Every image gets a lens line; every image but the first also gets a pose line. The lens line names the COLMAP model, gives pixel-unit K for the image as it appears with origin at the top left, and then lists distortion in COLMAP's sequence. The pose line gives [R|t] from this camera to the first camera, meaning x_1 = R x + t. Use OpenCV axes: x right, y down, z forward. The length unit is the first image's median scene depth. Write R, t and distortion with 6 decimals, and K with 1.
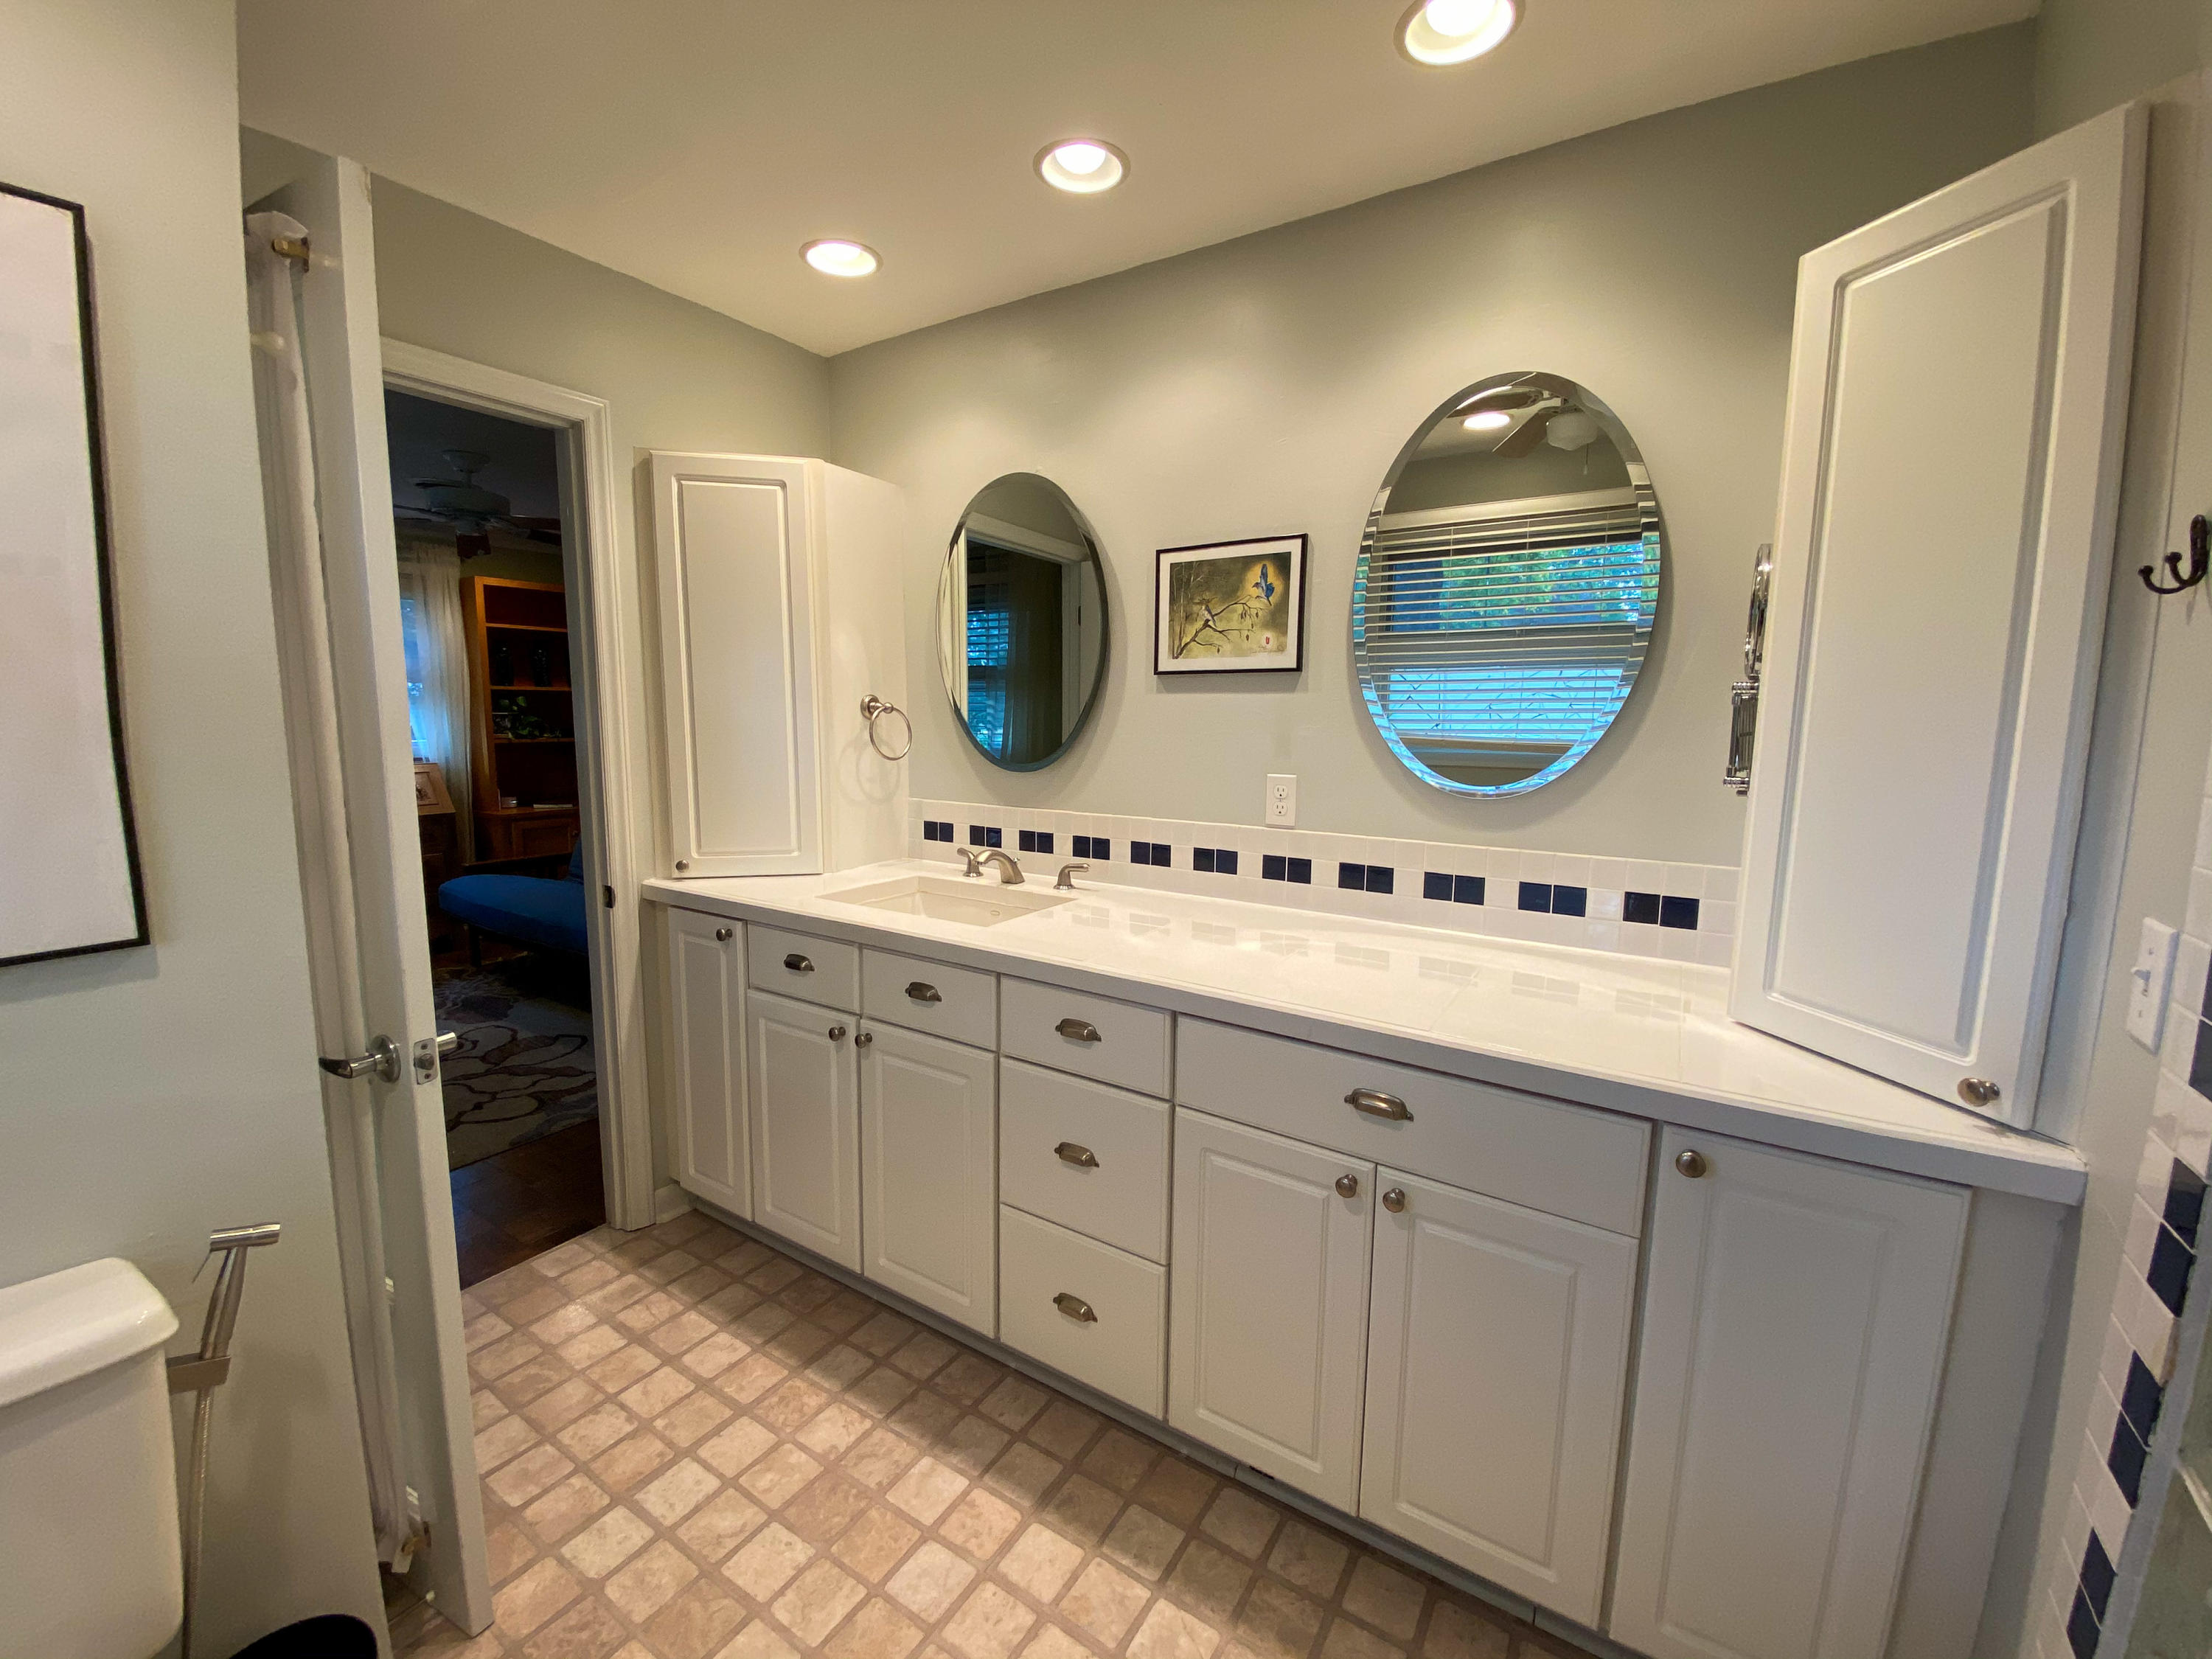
lens RADIAL K [[907.7, 0, 1103.2], [0, 907.7, 826.1], [0, 0, 1]] dist [-0.008181, -0.000102]
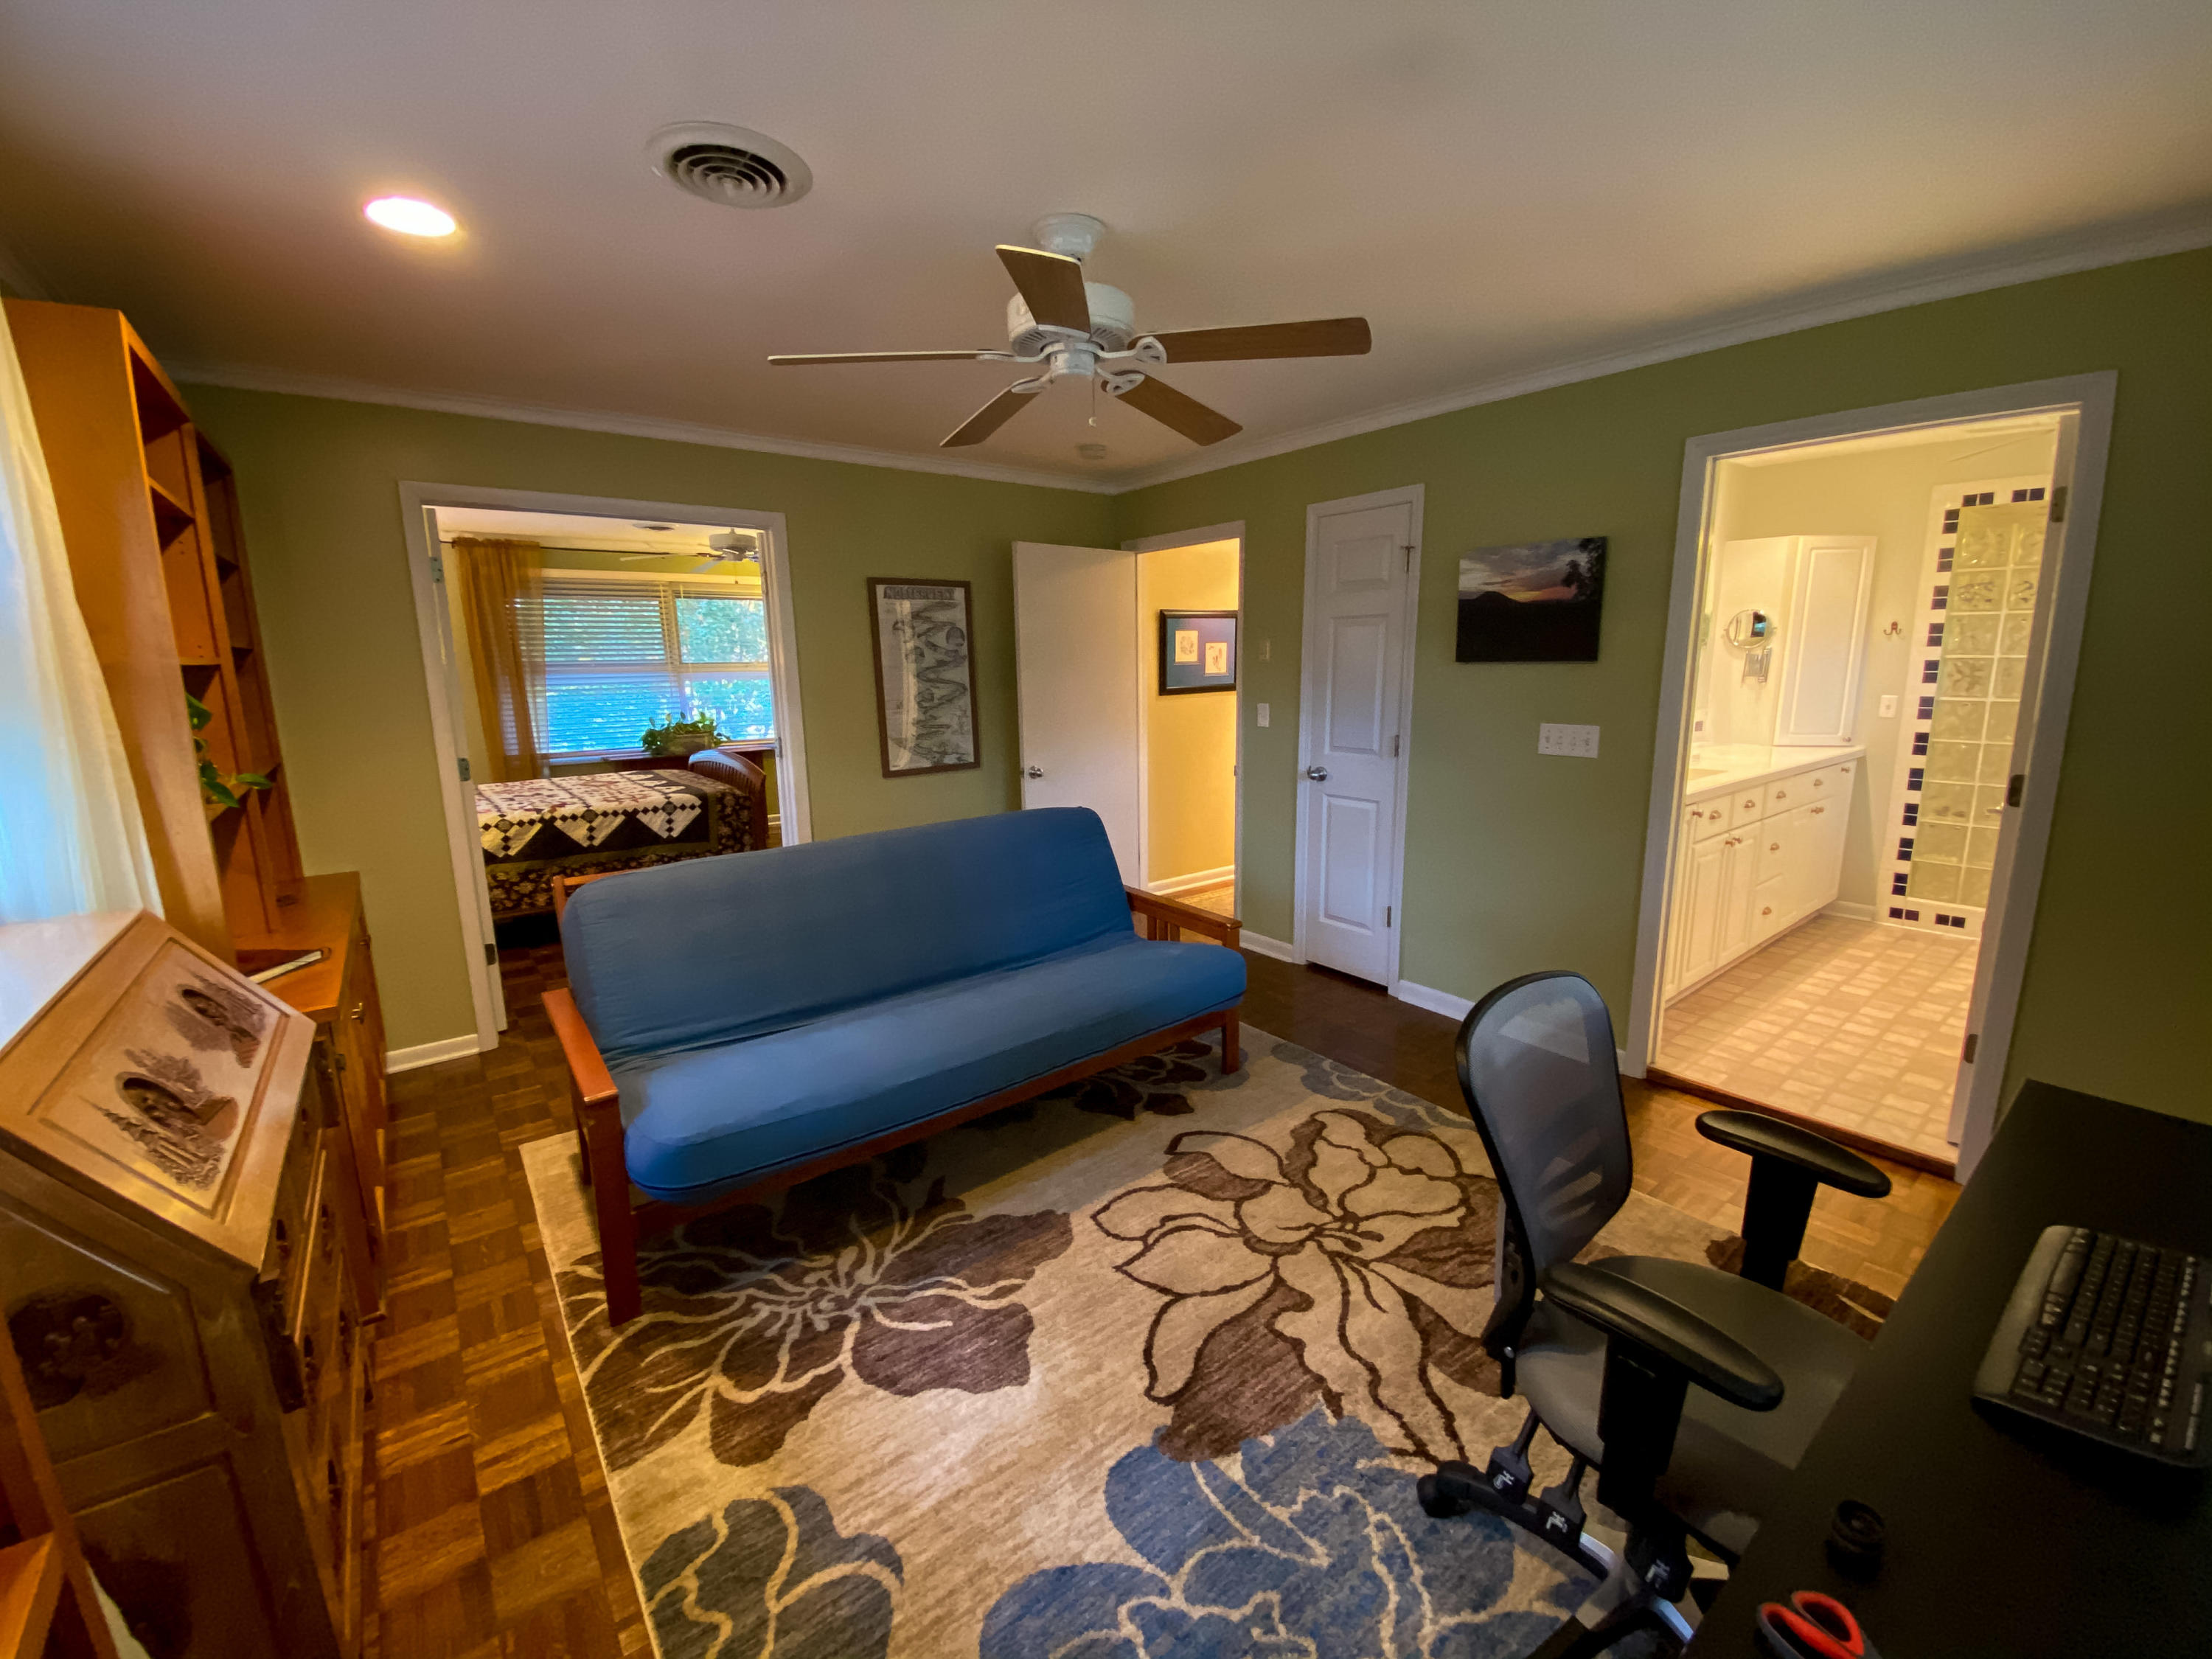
lens RADIAL K [[907.7, 0, 1109.1], [0, 907.7, 826.4], [0, 0, 1]] dist [-0.008181, -0.000102]
pose [[0.319505, -0.186287, 0.929093, -2.713619], [0.133785, 0.979532, 0.150393, -0.276287], [-0.938093, 0.076247, 0.337888, 1.765142]]
